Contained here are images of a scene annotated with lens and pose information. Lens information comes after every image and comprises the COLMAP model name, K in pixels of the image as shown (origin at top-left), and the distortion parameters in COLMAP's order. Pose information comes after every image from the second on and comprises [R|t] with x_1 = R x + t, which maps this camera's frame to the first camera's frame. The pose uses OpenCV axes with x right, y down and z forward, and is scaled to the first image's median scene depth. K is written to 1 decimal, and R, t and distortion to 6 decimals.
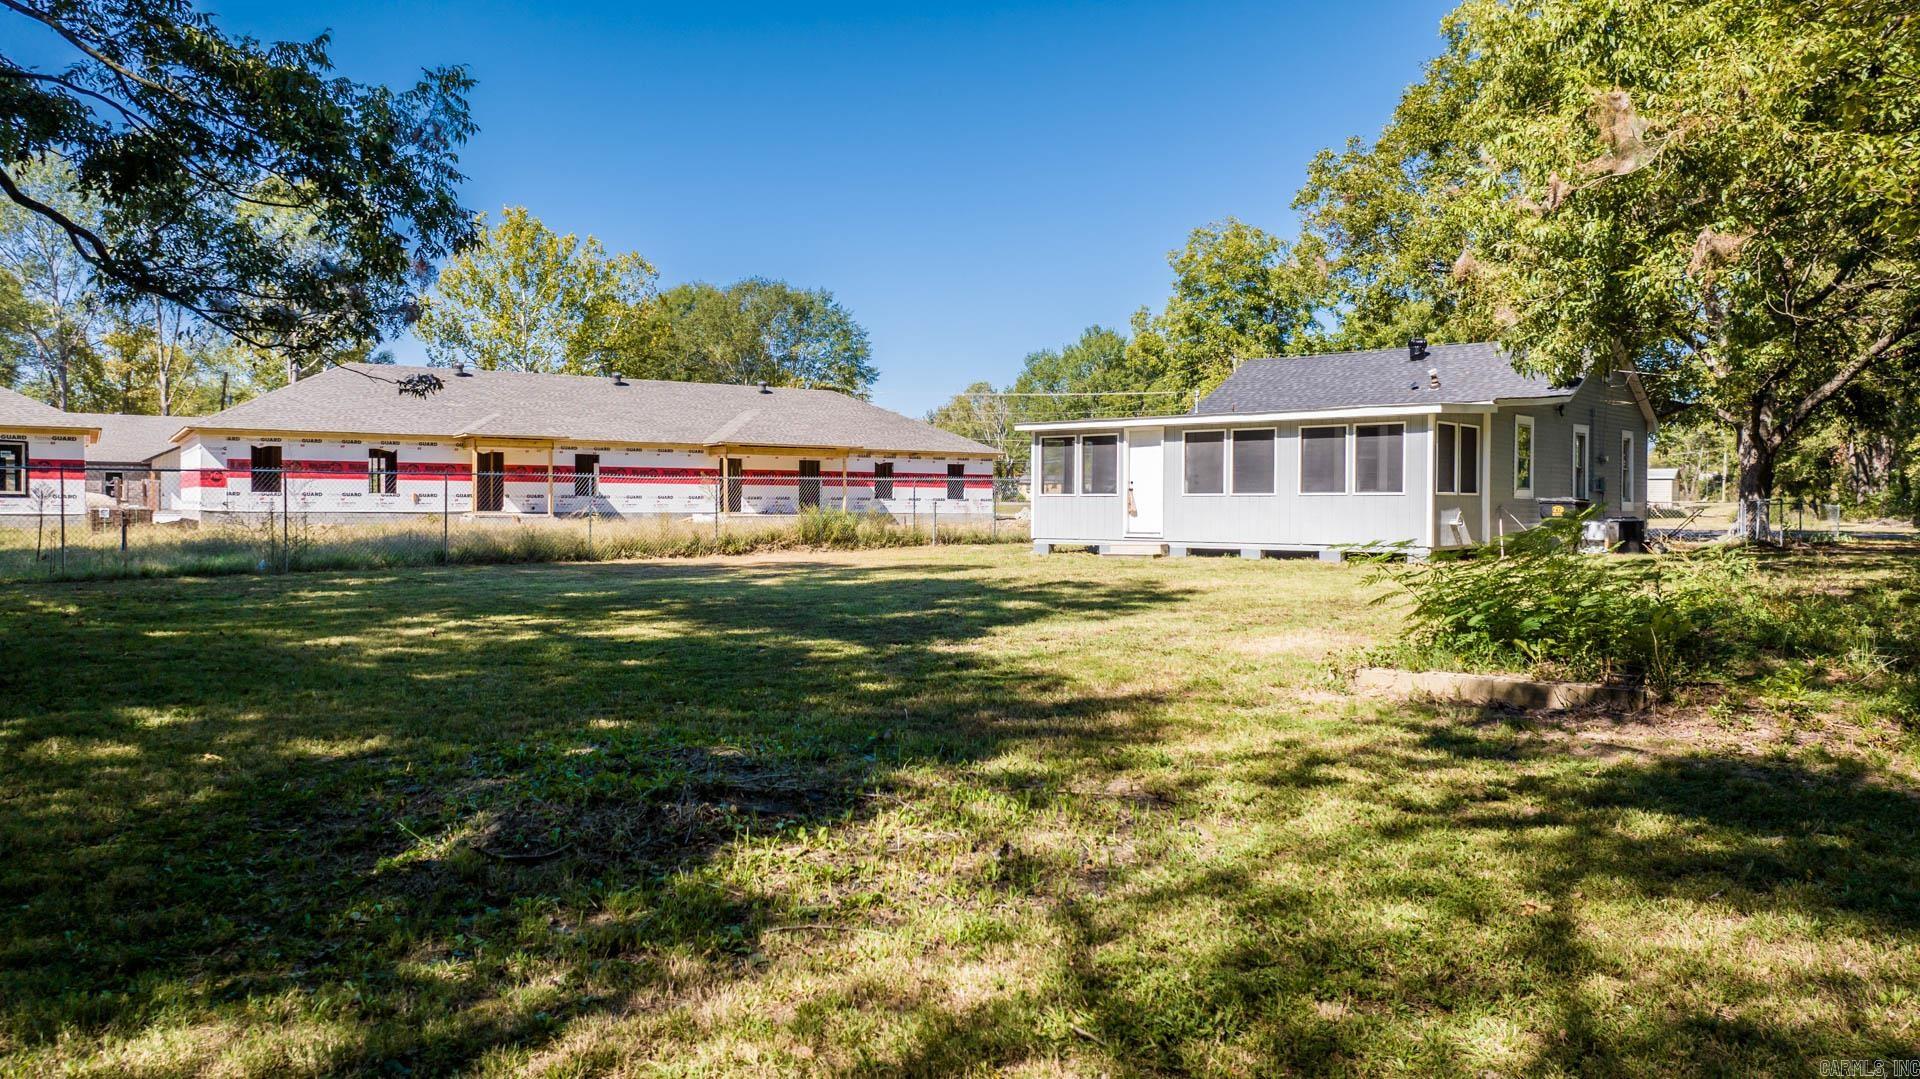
lens RADIAL K [[1342.1, 0, 960.0], [0, 1342.1, 539.5], [0, 0, 1]] dist [-0.010648, 0.004266]
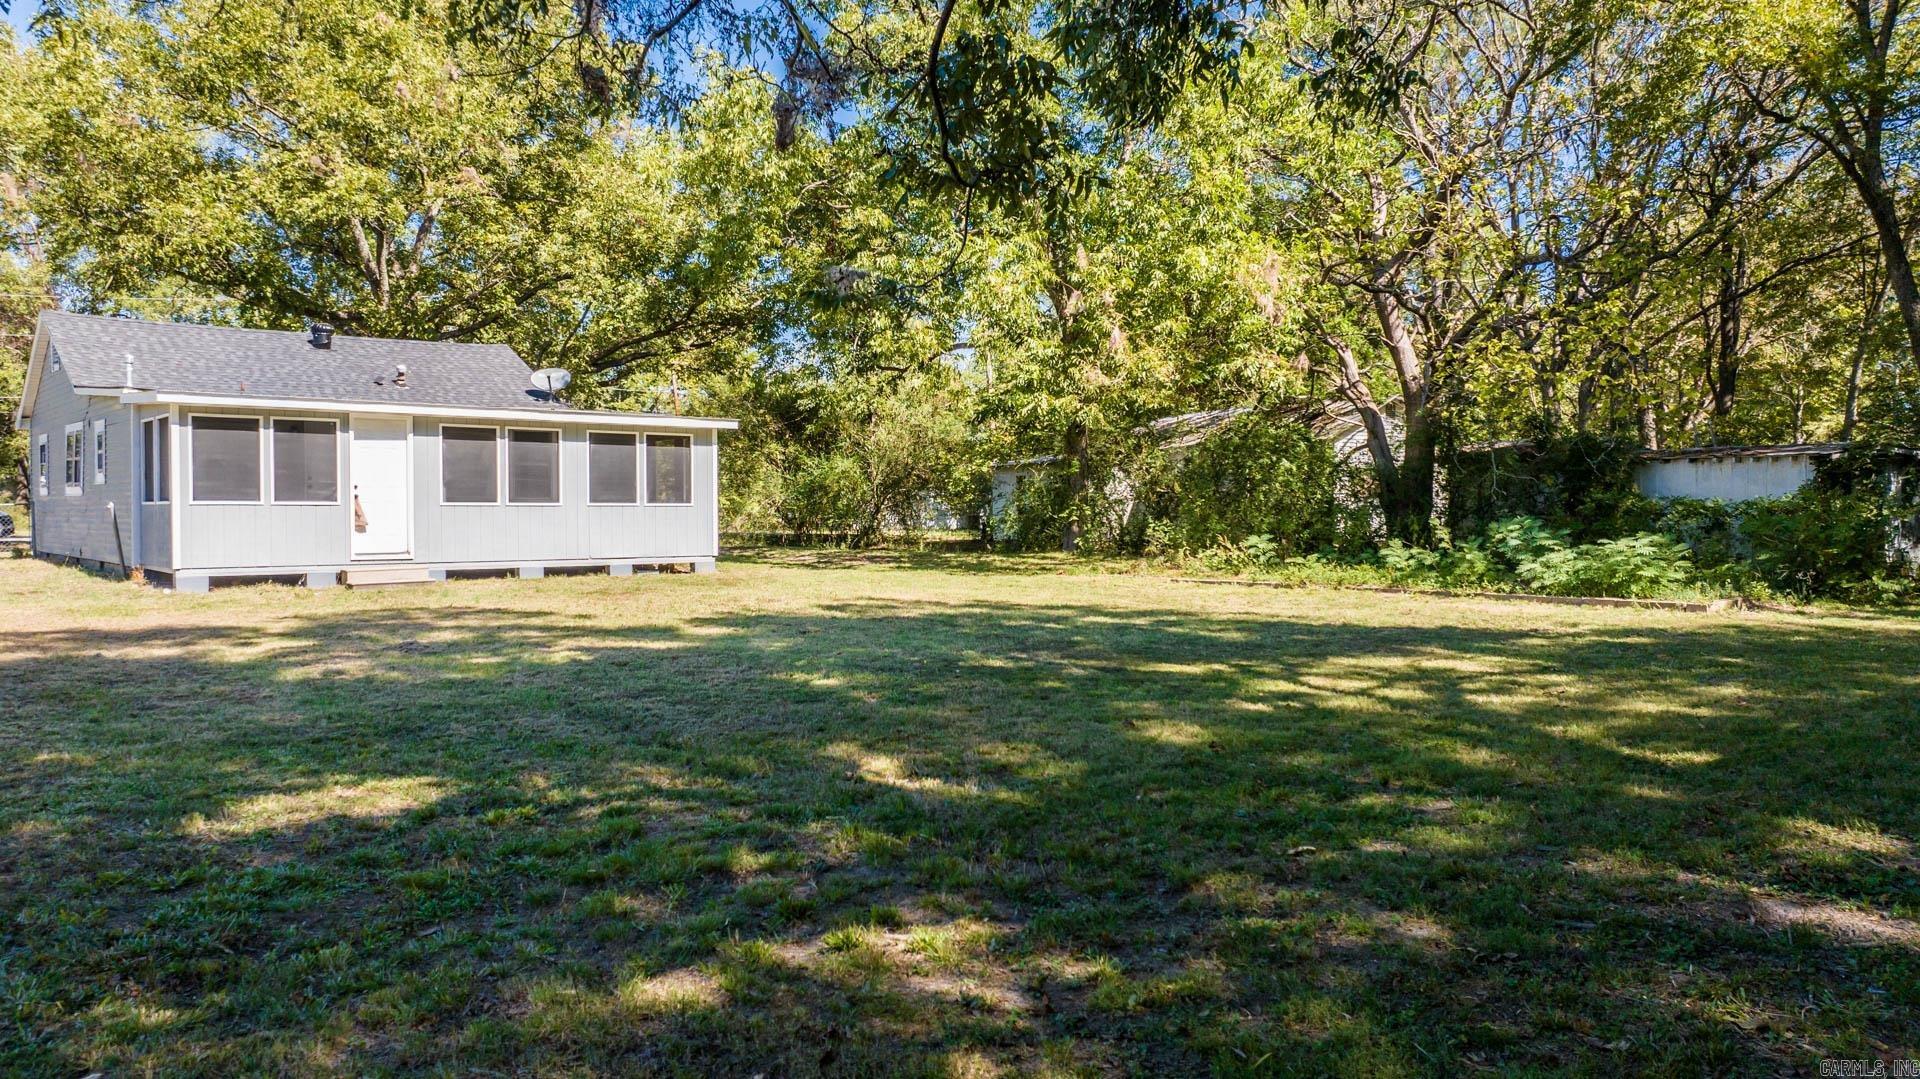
lens RADIAL K [[1342.1, 0, 960.0], [0, 1342.1, 539.5], [0, 0, 1]] dist [-0.010648, 0.004266]
pose [[0.133958, -0.024424, 0.990686, -0.582652], [0.024190, 0.999479, 0.021370, -0.021920], [-0.990692, 0.021102, 0.134479, 0.589175]]
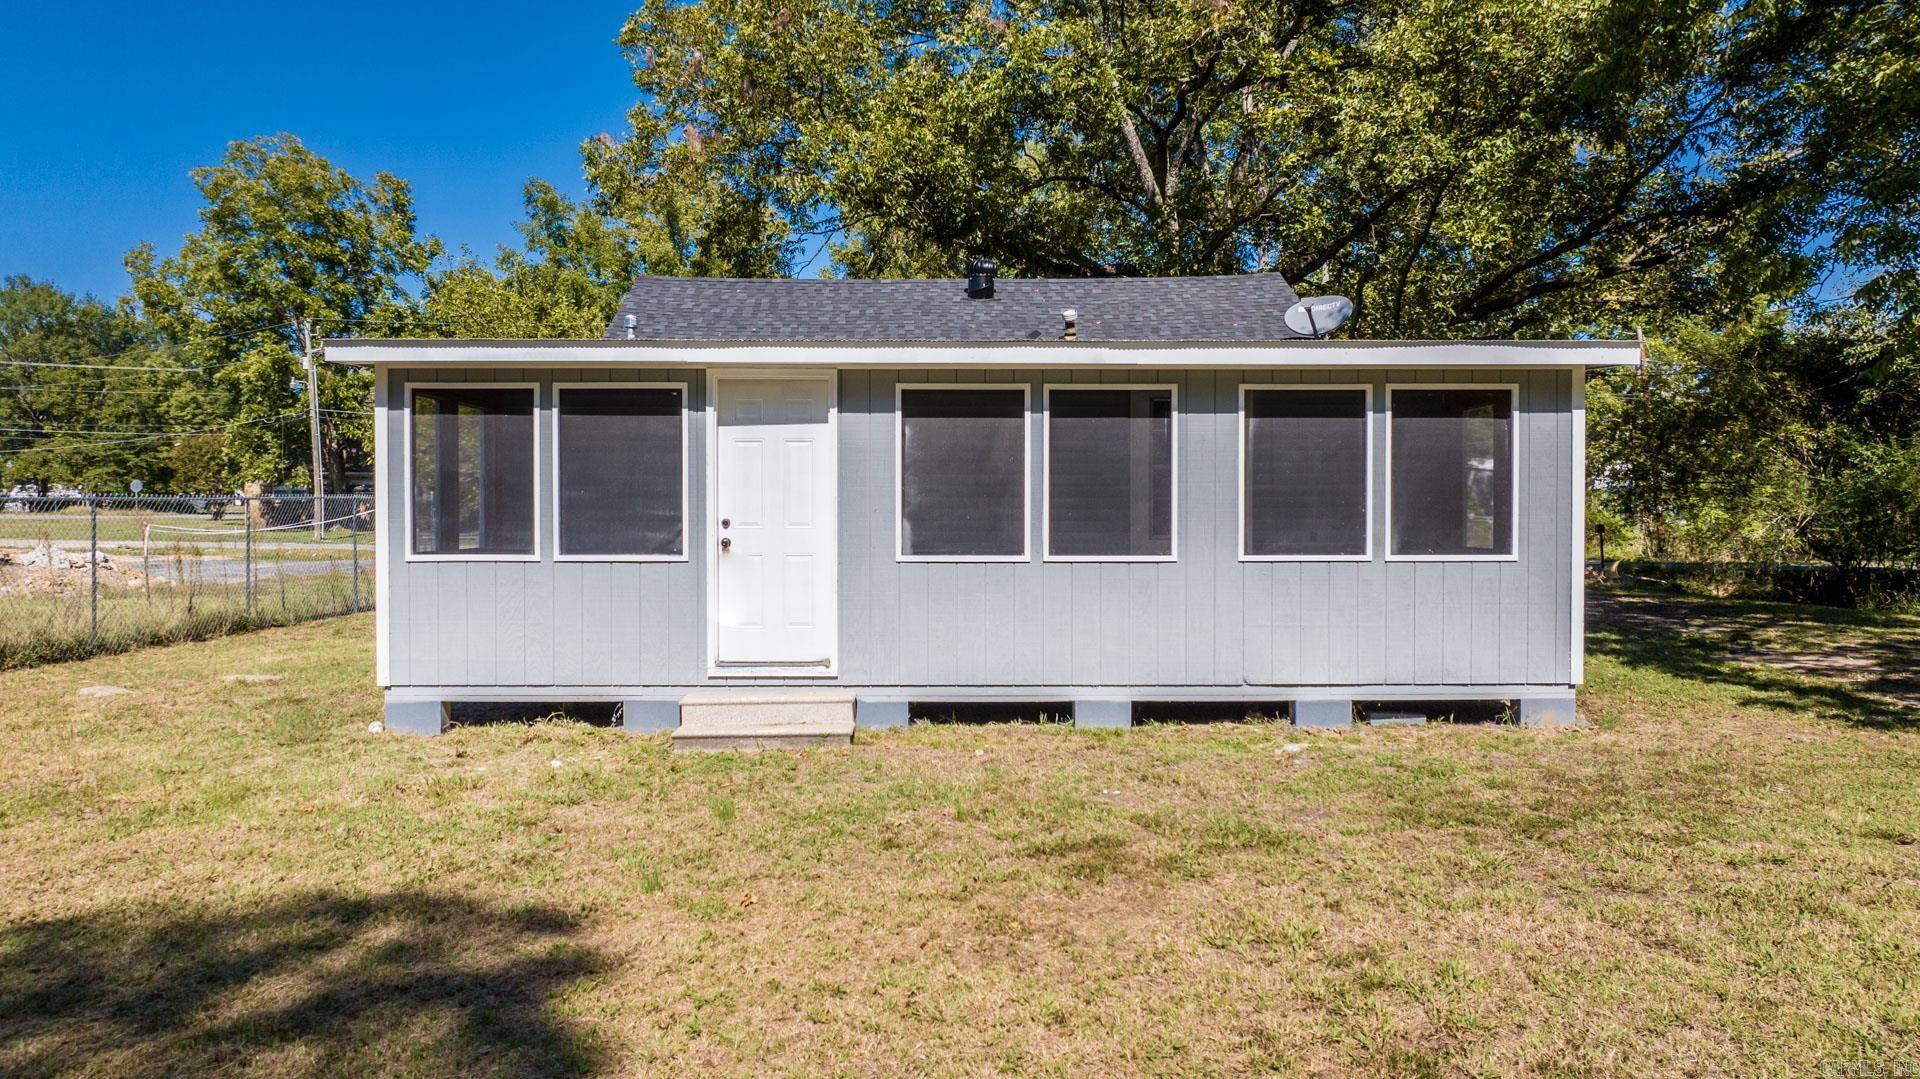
lens RADIAL K [[1342.1, 0, 960.0], [0, 1342.1, 539.5], [0, 0, 1]] dist [-0.010648, 0.004266]
pose [[0.746719, -0.015823, 0.664951, -0.065547], [0.017843, 0.999834, 0.003755, -0.039693], [-0.664900, 0.009061, 0.746877, 0.715843]]
